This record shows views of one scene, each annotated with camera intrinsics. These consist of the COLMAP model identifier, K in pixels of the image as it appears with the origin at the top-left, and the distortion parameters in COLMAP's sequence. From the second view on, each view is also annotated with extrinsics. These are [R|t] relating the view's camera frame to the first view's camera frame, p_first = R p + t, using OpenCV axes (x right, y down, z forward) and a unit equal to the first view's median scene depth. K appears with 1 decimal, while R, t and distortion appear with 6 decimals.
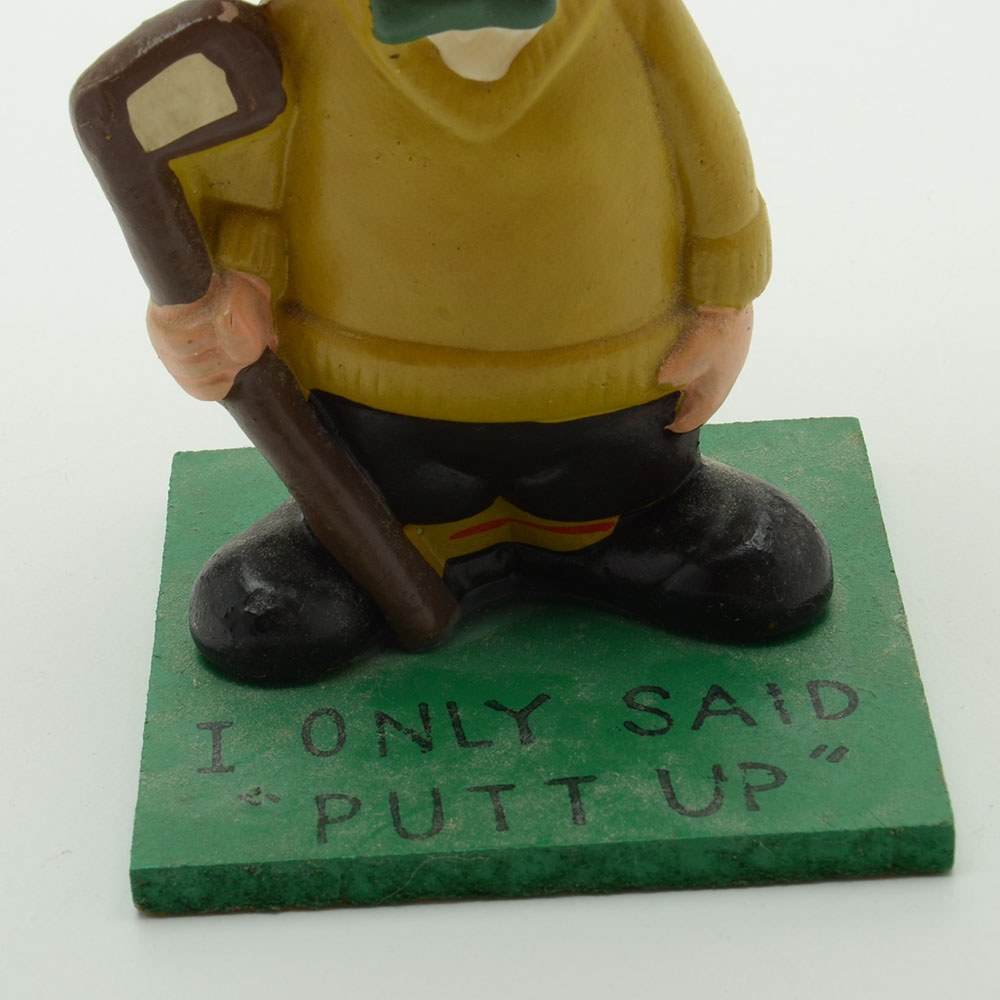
lens RADIAL K [[3190.1, 0, 500.0], [0, 3190.1, 500.0], [0, 0, 1]] dist [0.060787, -0.538175]
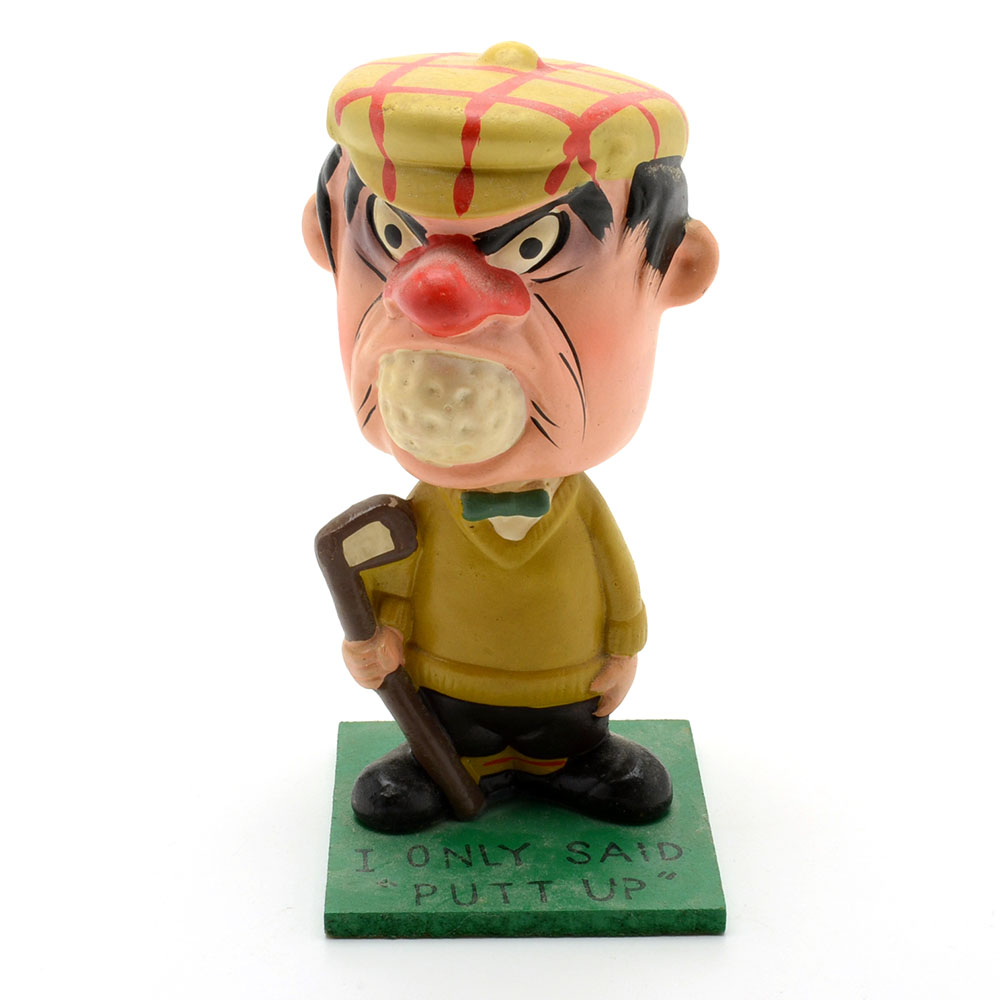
lens RADIAL K [[2203.0, 0, 500.0], [0, 2203.0, 500.0], [0, 0, 1]] dist [-0.058055, -0.271958]
pose [[0.998828, 0.046872, 0.012106, -0.031899], [-0.044521, 0.987603, -0.150526, 0.059450], [-0.019011, 0.149810, 0.988532, -0.425227]]
